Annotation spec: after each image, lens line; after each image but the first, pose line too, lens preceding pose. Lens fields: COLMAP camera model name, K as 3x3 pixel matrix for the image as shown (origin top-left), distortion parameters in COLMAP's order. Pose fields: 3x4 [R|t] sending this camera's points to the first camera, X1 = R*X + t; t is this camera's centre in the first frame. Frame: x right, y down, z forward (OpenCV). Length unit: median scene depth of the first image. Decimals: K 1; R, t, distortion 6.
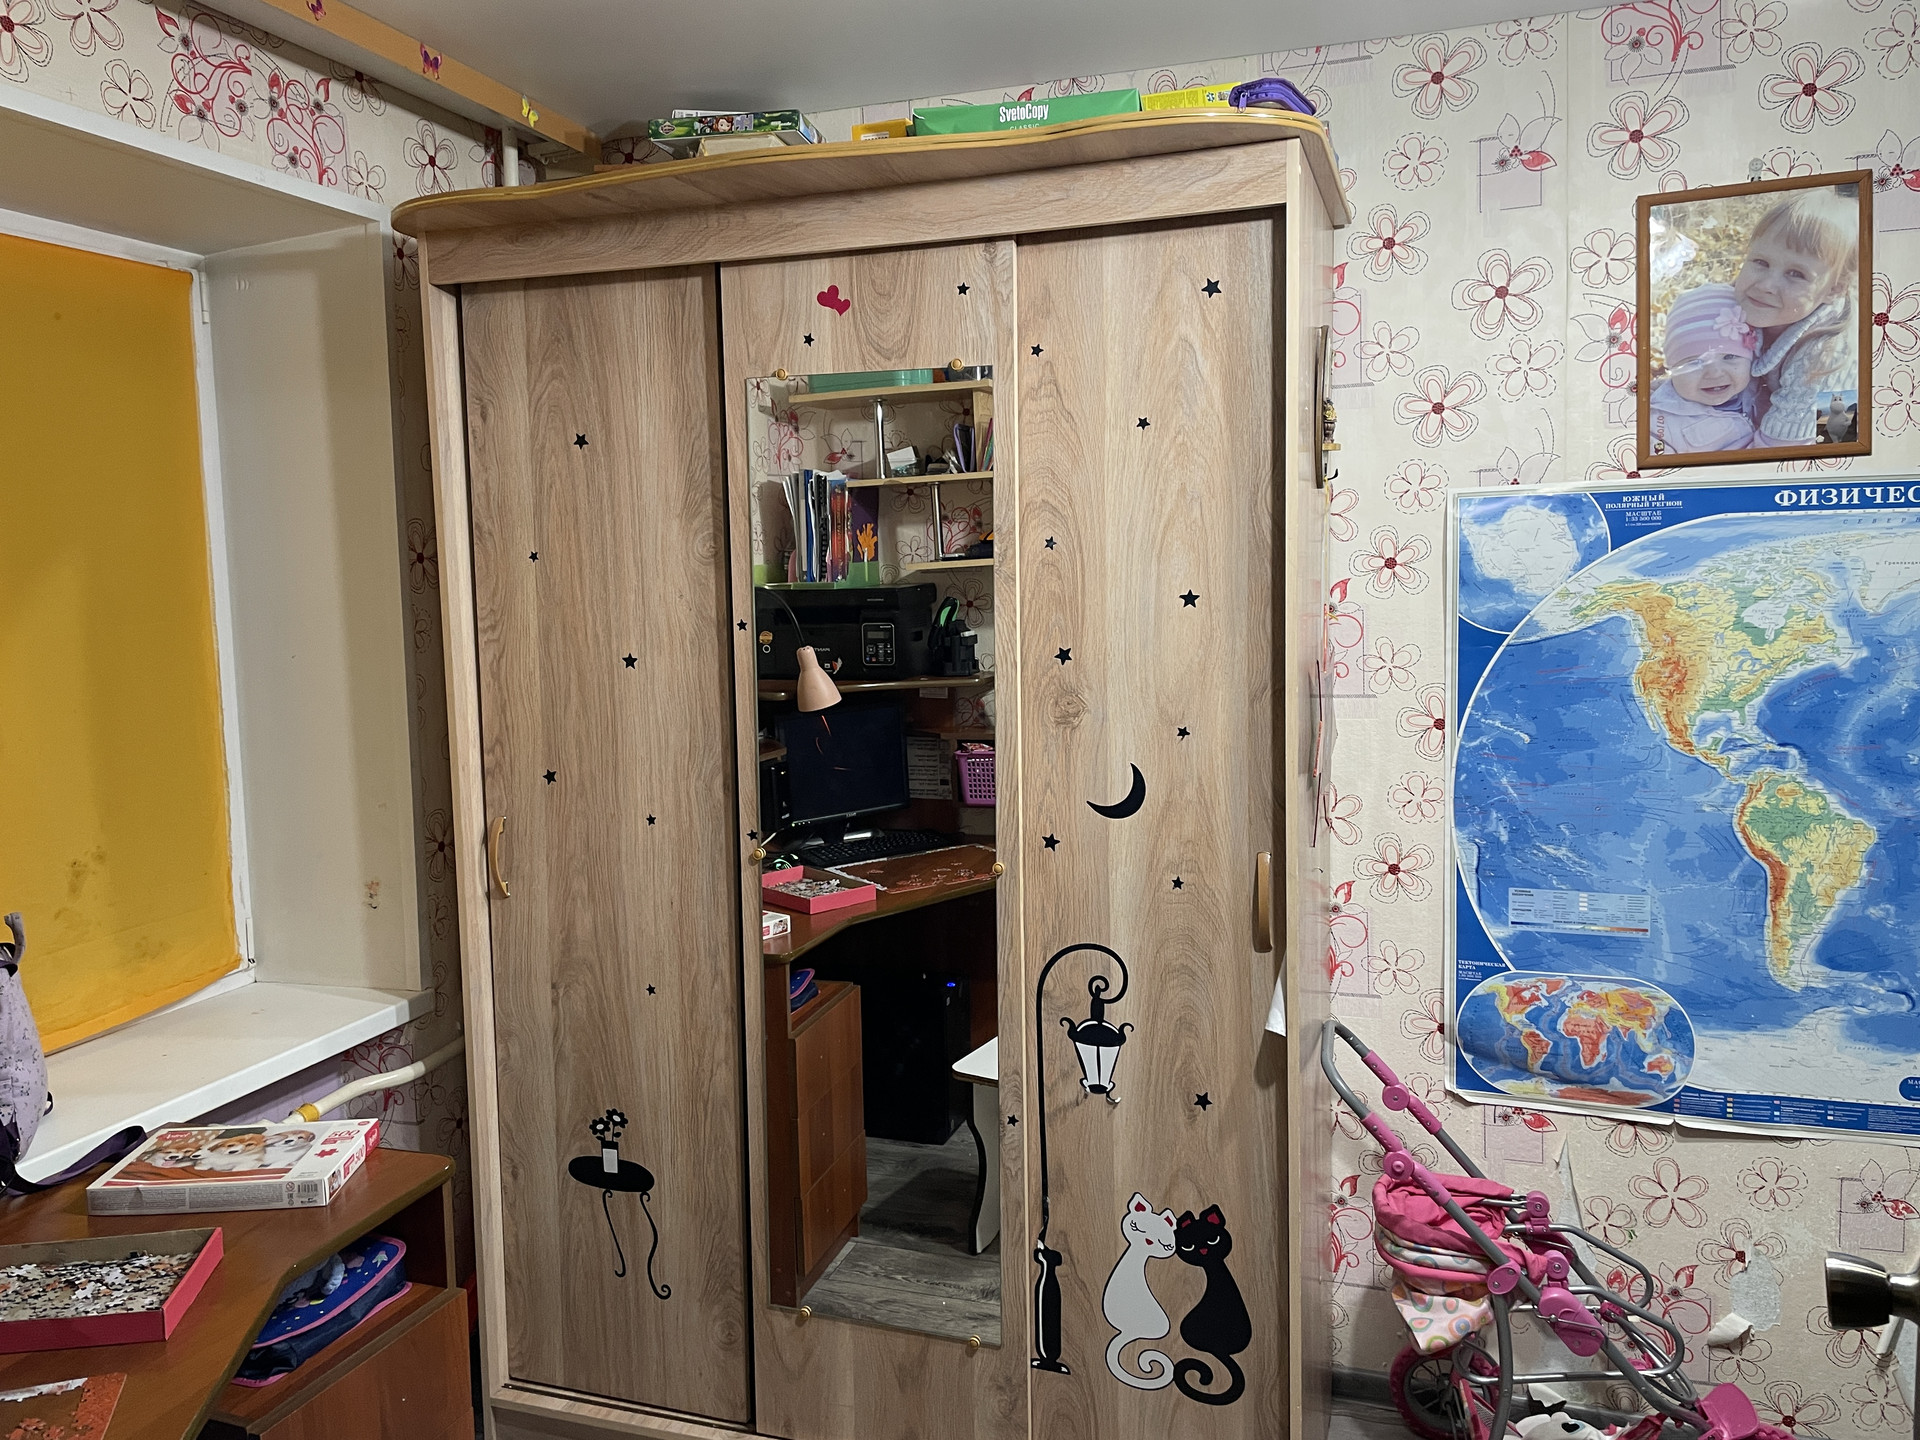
lens RADIAL K [[1447.9, 0, 949.9], [0, 1447.9, 702.0], [0, 0, 1]] dist [0.101813, -0.129473]
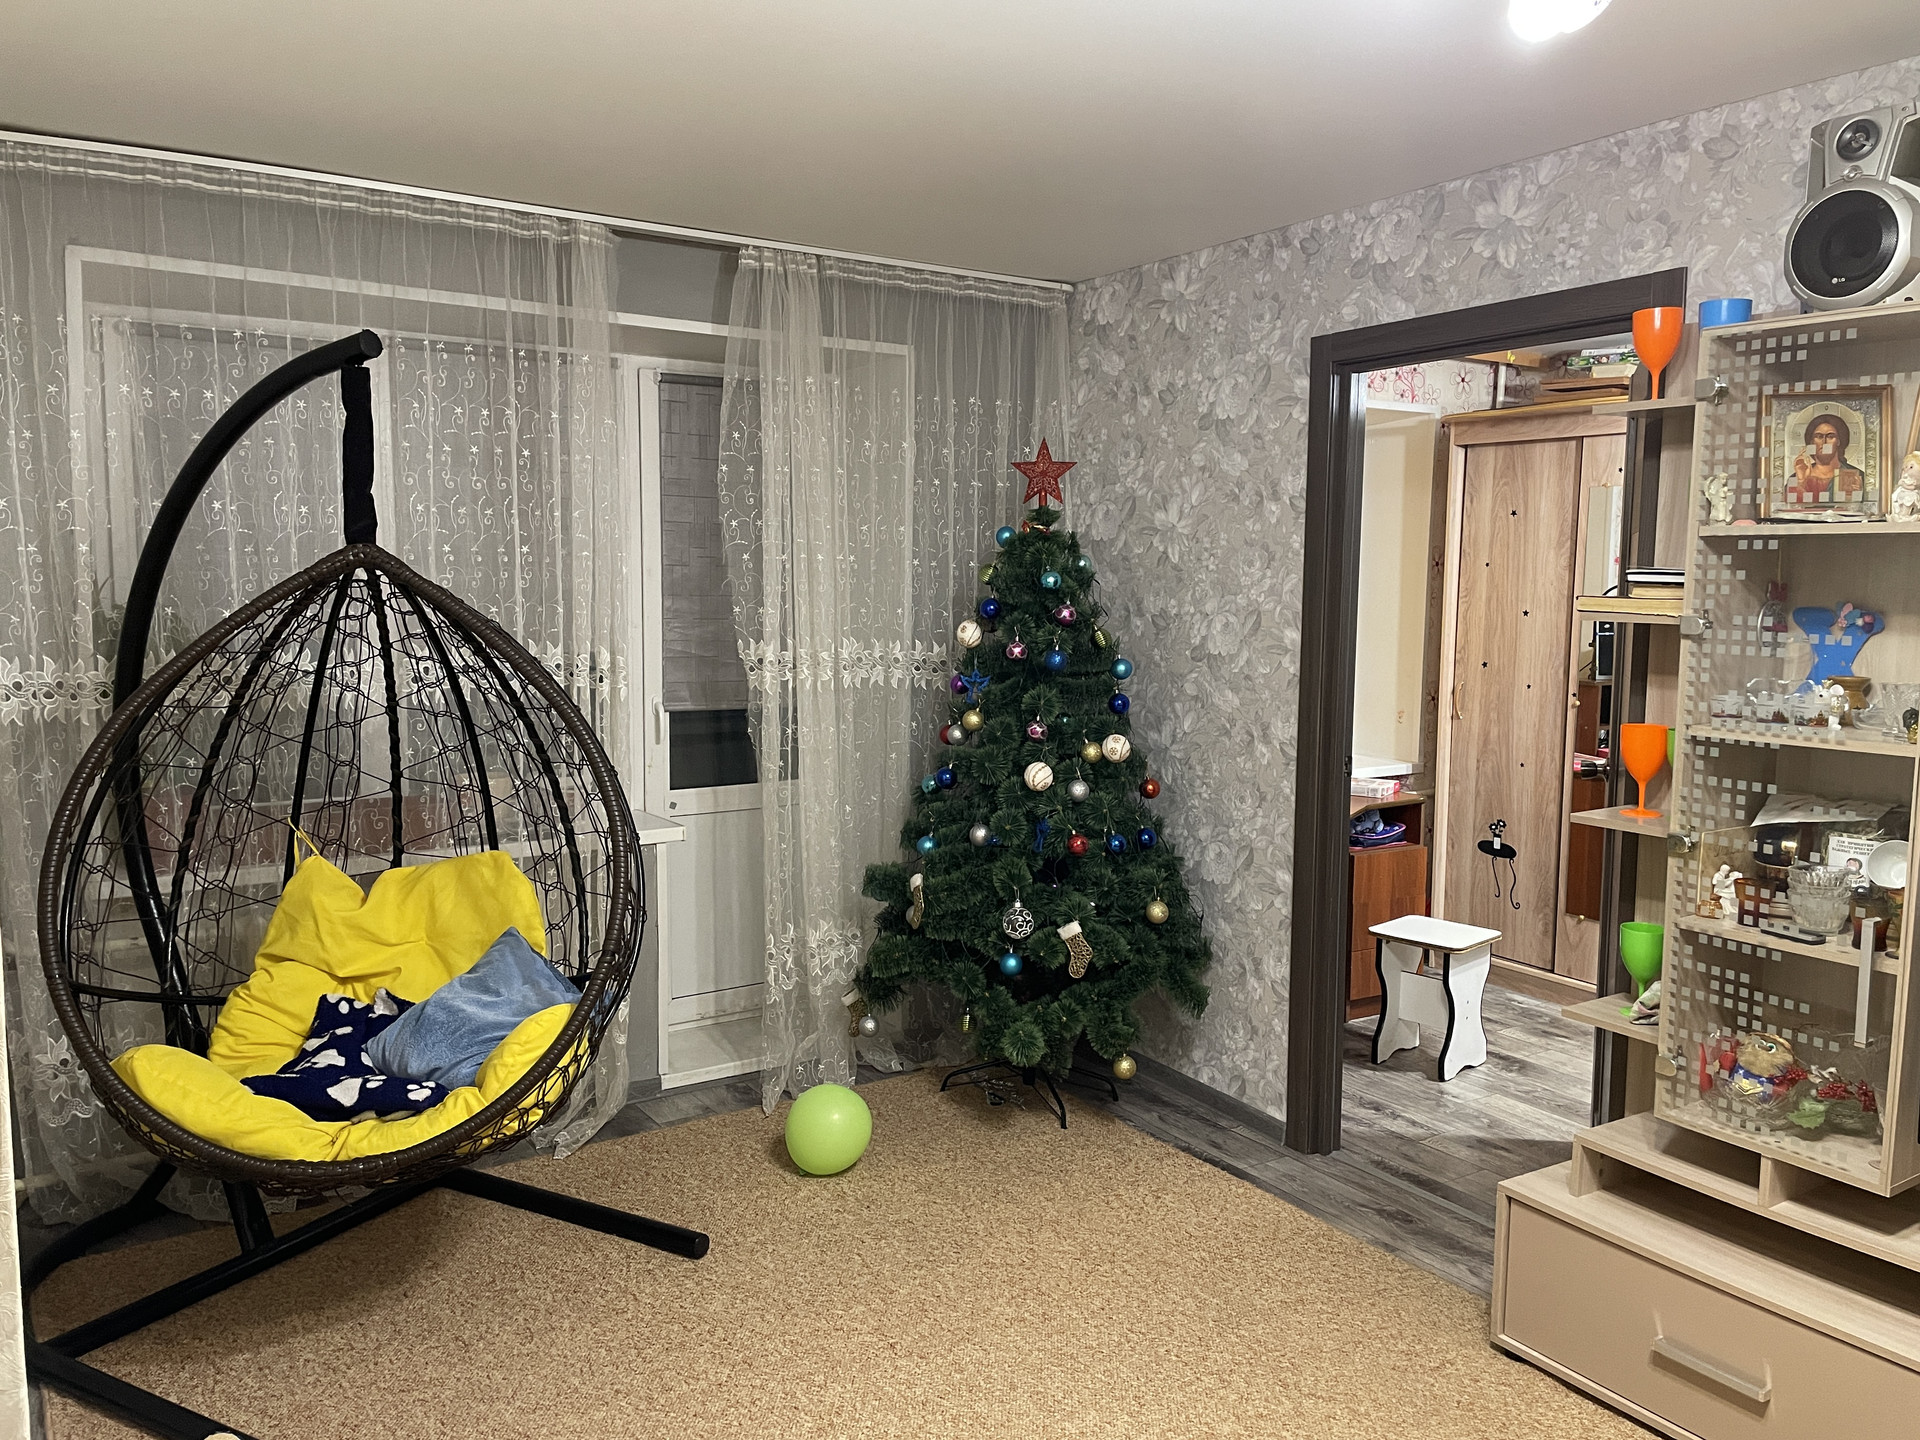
lens RADIAL K [[1447.9, 0, 959.4], [0, 1447.9, 712.6], [0, 0, 1]] dist [0.101813, -0.129473]
pose [[0.787954, 0.088939, -0.609276, 0.458873], [-0.085656, 0.995725, 0.034575, 0.115669], [0.609746, 0.024945, 0.792204, -1.245408]]
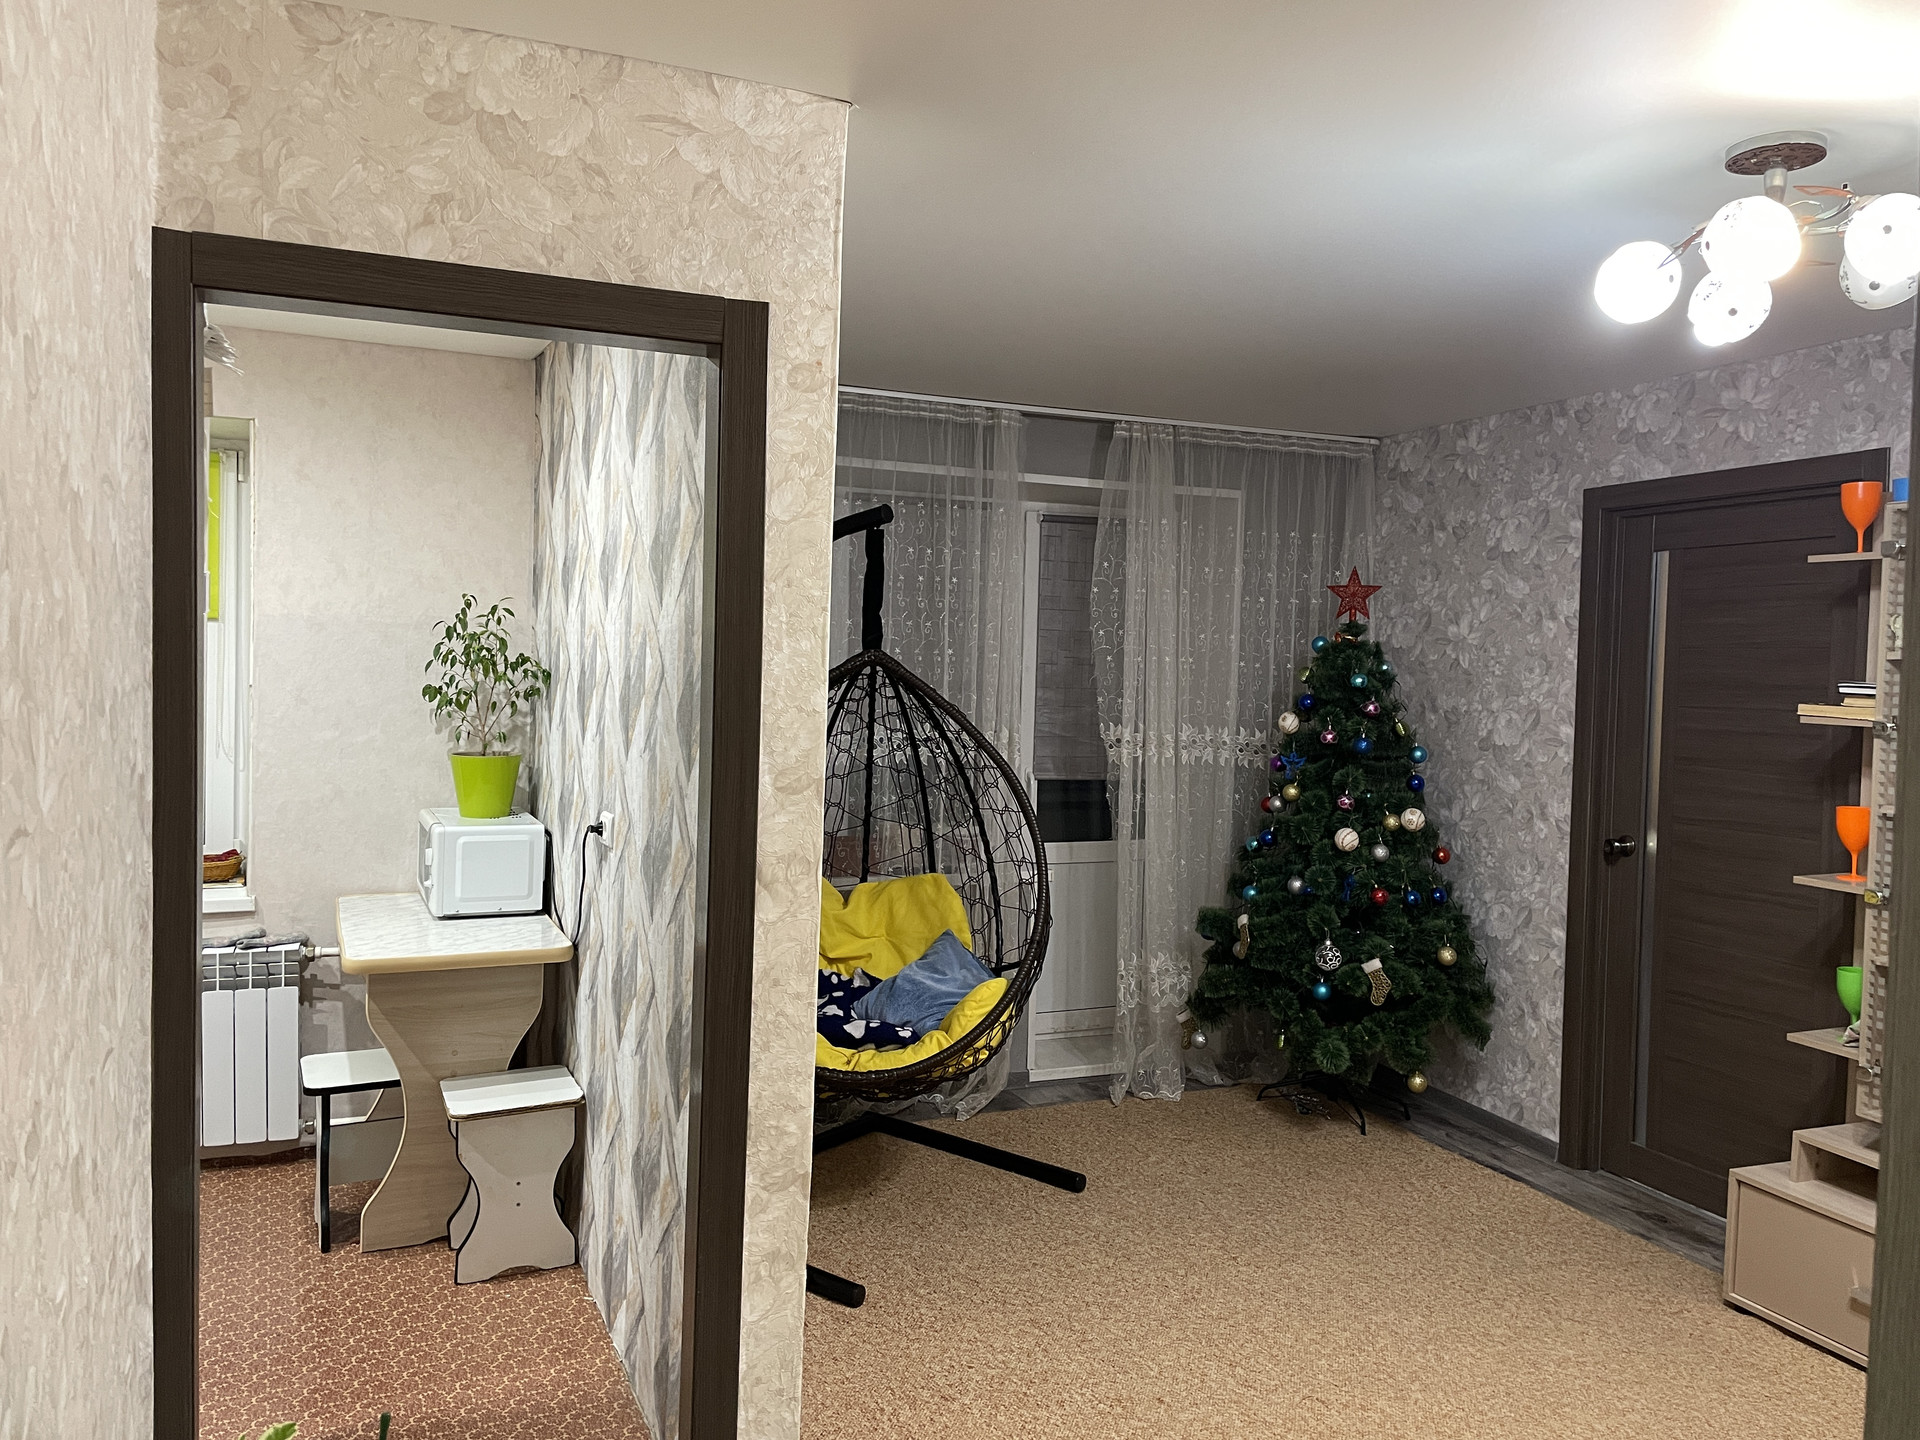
lens RADIAL K [[1447.9, 0, 982.1], [0, 1447.9, 709.5], [0, 0, 1]] dist [0.101813, -0.129473]
pose [[0.669933, 0.064875, -0.739582, 0.677484], [-0.111932, 0.993614, -0.014232, 0.141283], [0.733935, 0.092318, 0.672917, -1.629563]]
